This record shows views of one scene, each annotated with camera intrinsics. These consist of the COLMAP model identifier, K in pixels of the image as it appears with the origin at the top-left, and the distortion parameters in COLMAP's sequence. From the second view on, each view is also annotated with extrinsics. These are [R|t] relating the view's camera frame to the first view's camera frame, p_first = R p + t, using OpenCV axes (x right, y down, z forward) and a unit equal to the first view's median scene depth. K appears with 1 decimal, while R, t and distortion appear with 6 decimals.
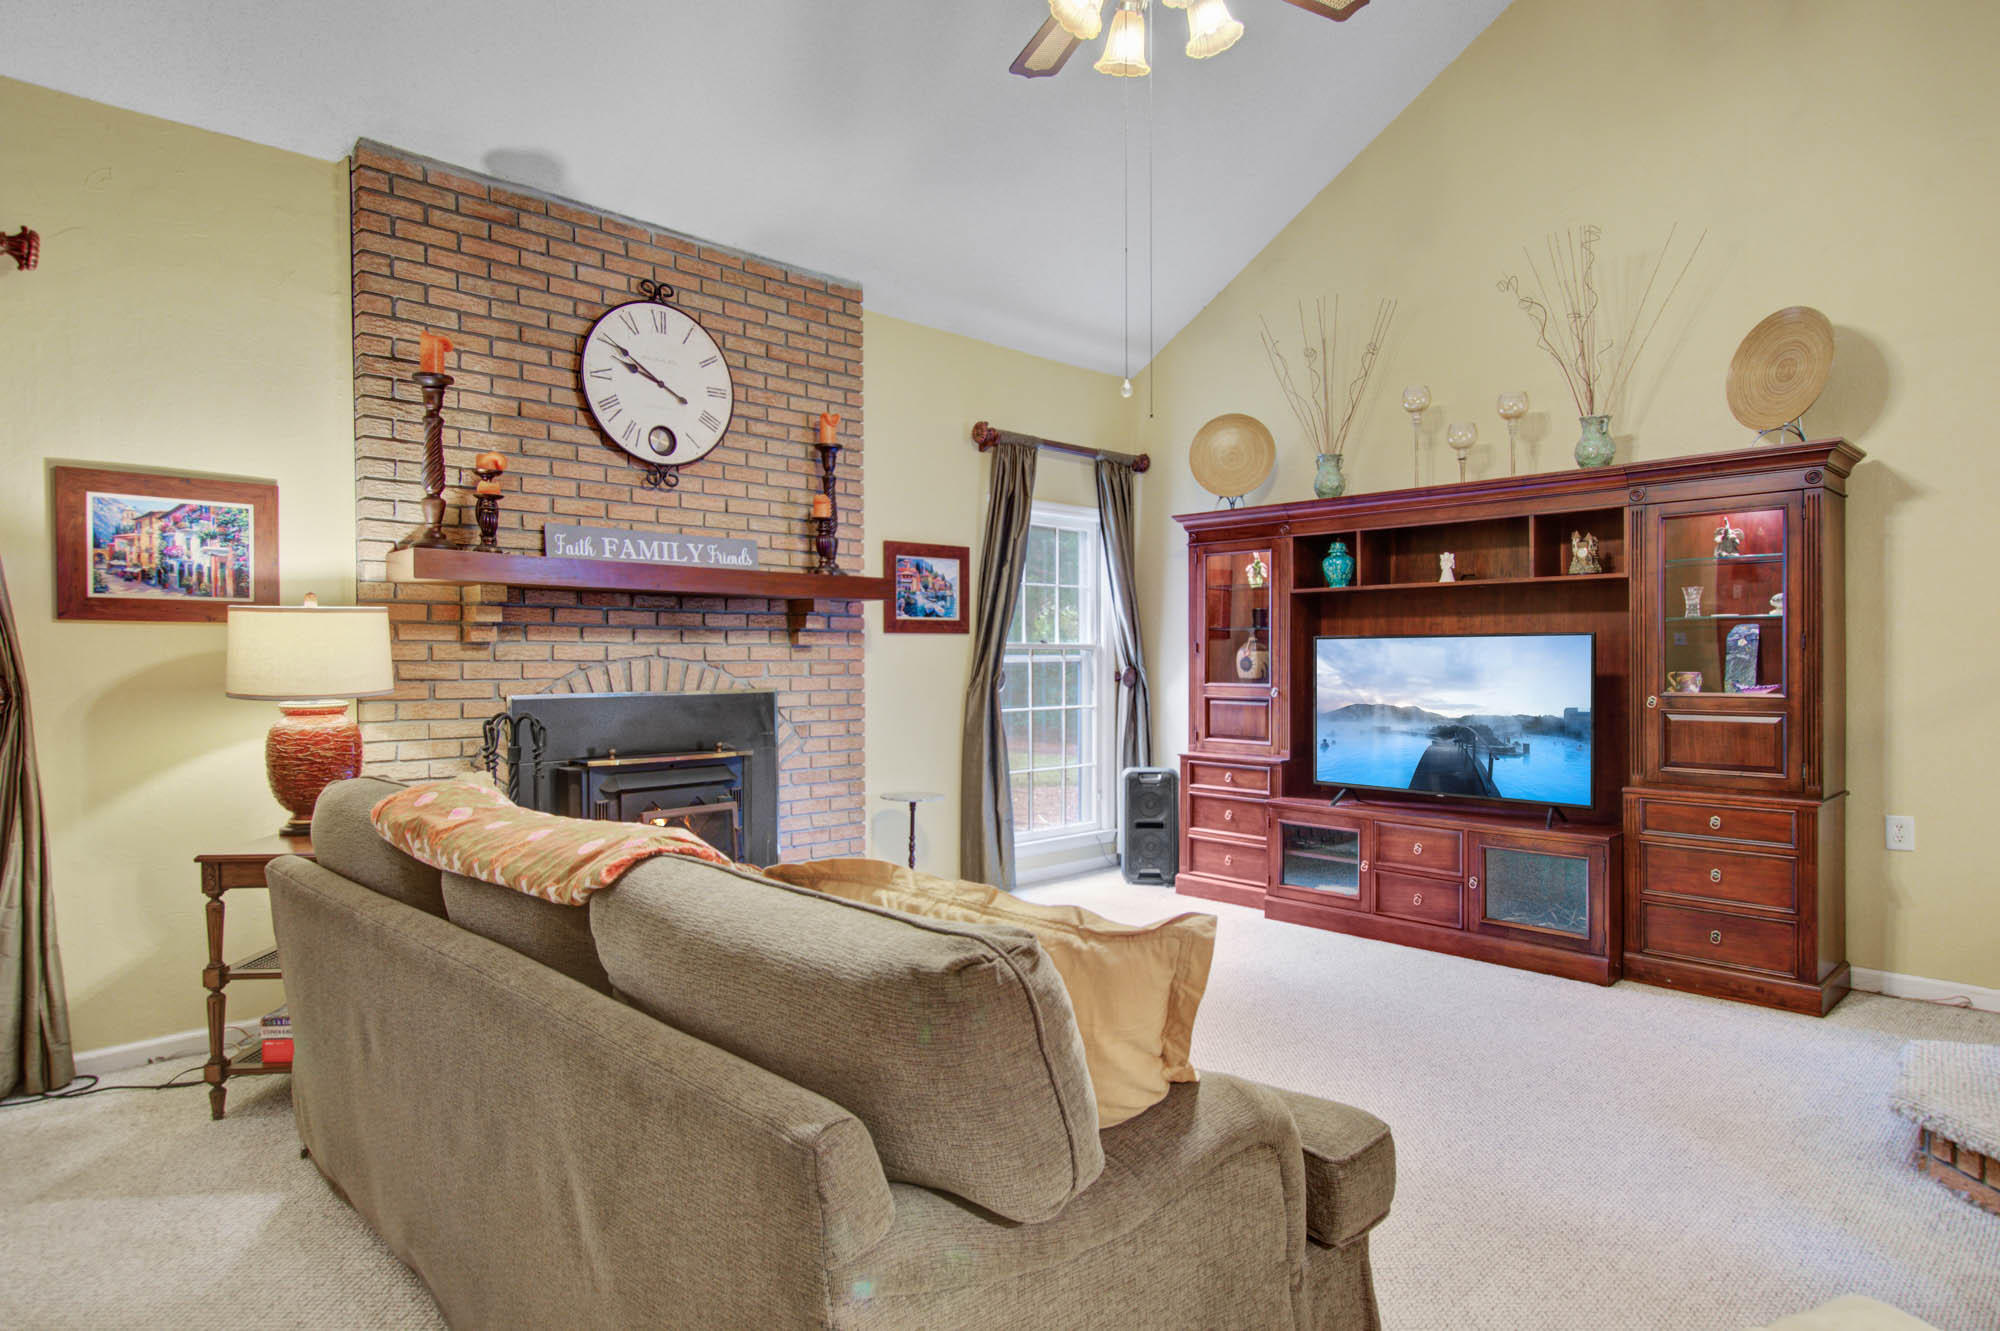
lens RADIAL K [[1122.7, 0, 1013.5], [0, 1122.7, 671.1], [0, 0, 1]] dist [0.002813, 0.000577]
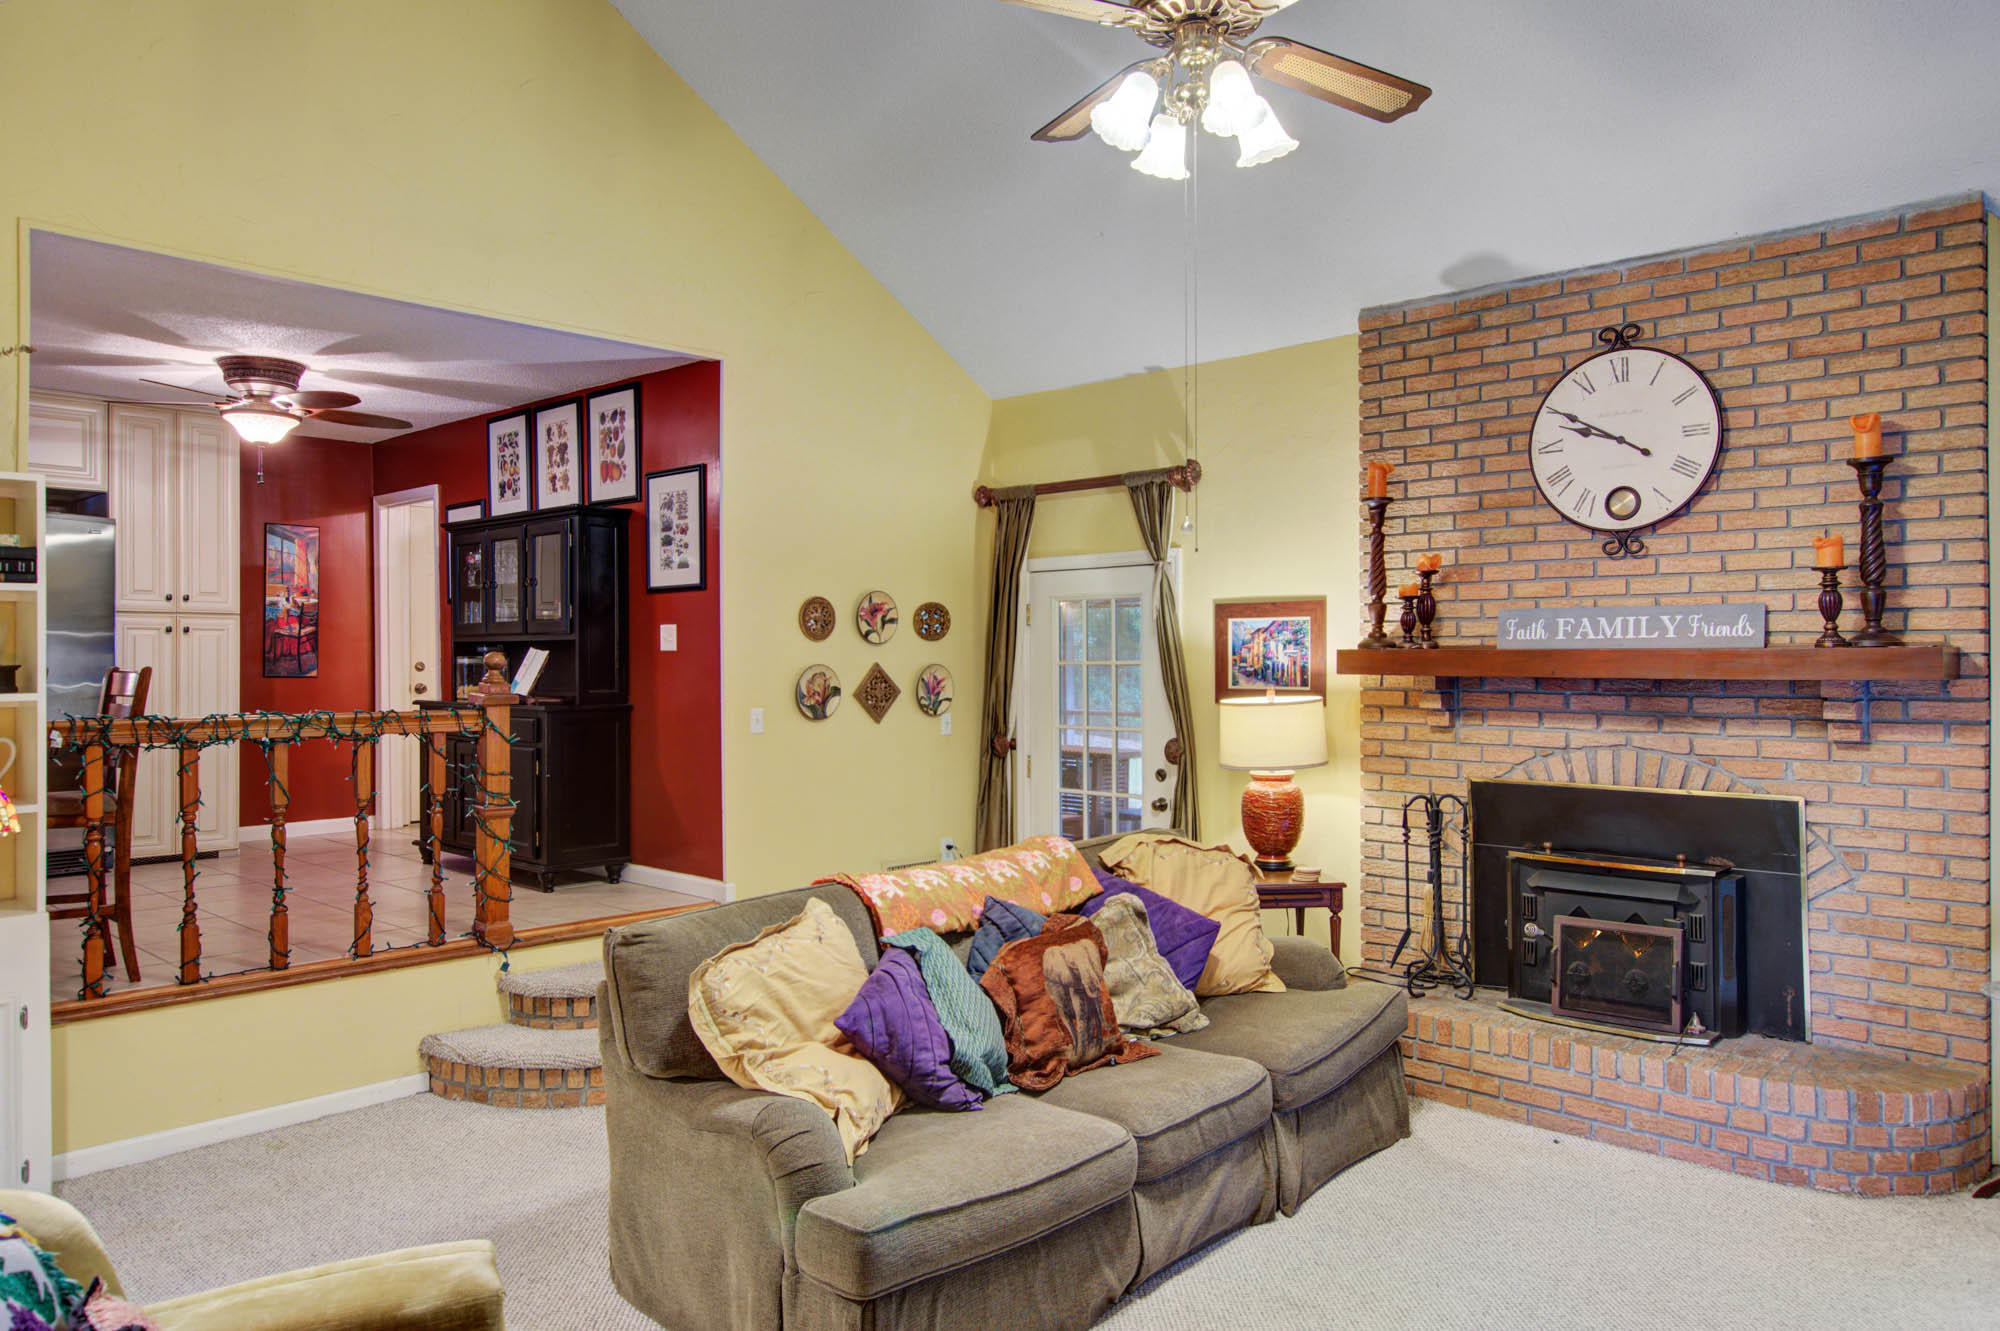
lens RADIAL K [[1382.1, 0, 1007.7], [0, 1382.1, 660.8], [0, 0, 1]] dist [0.004469, 0.000075]
pose [[0.027470, 0.004377, -0.999613, 0.793723], [-0.011547, 0.999925, 0.004061, -0.083139], [0.999556, 0.011431, 0.027519, 0.507080]]
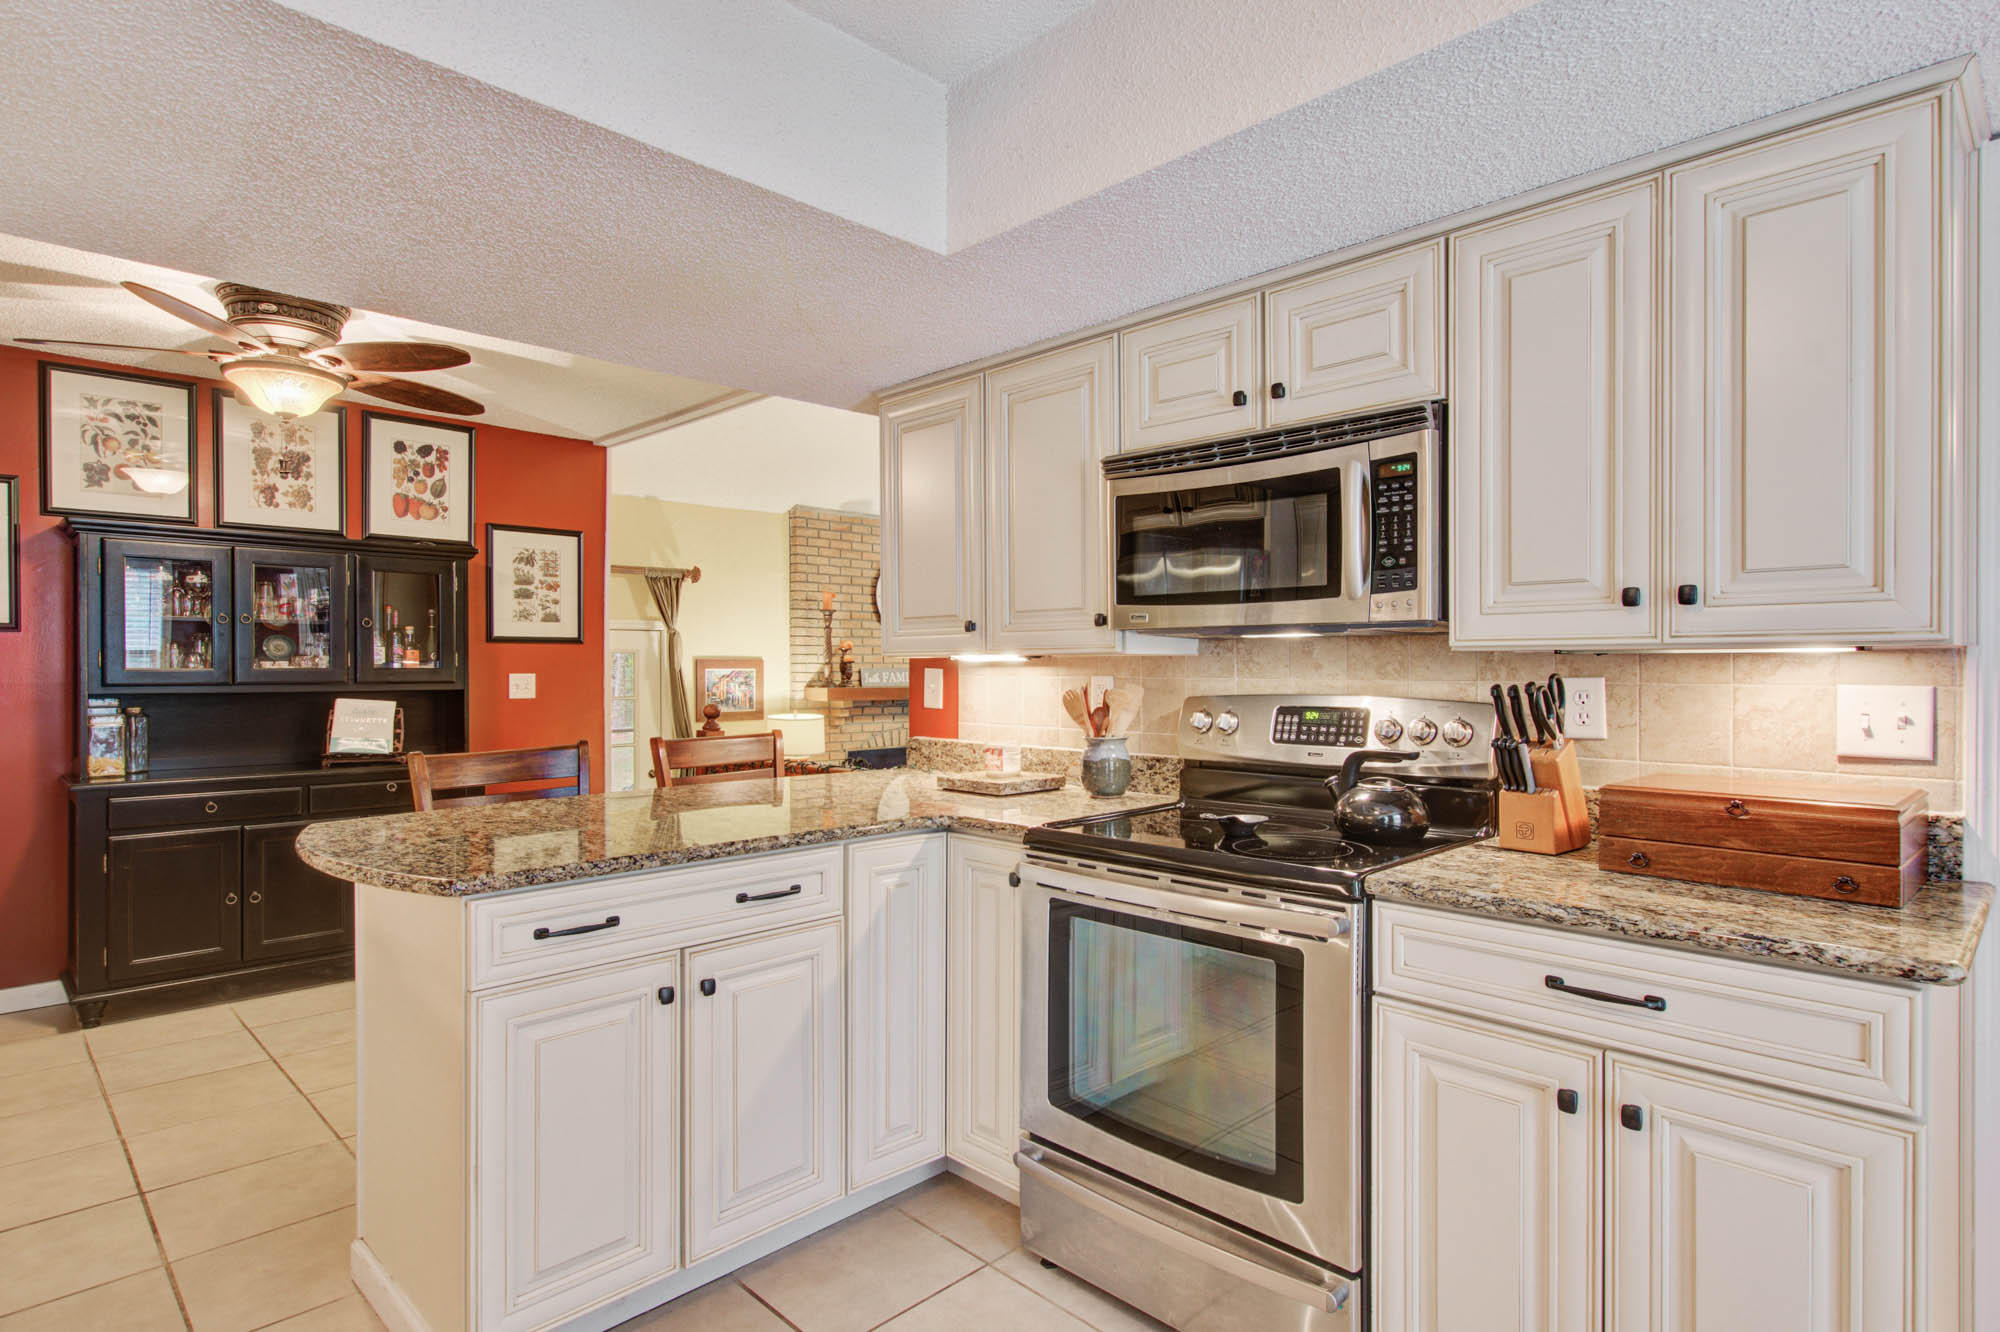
lens RADIAL K [[1073.2, 0, 1000.0], [0, 1073.2, 666.0], [0, 0, 1]] dist [-0.000116, 0.000048]
pose [[0.999953, 0.002677, 0.009349, -0.166229], [-0.002547, 0.999900, -0.013923, -0.104906], [-0.009385, 0.013899, 0.999859, -1.013057]]
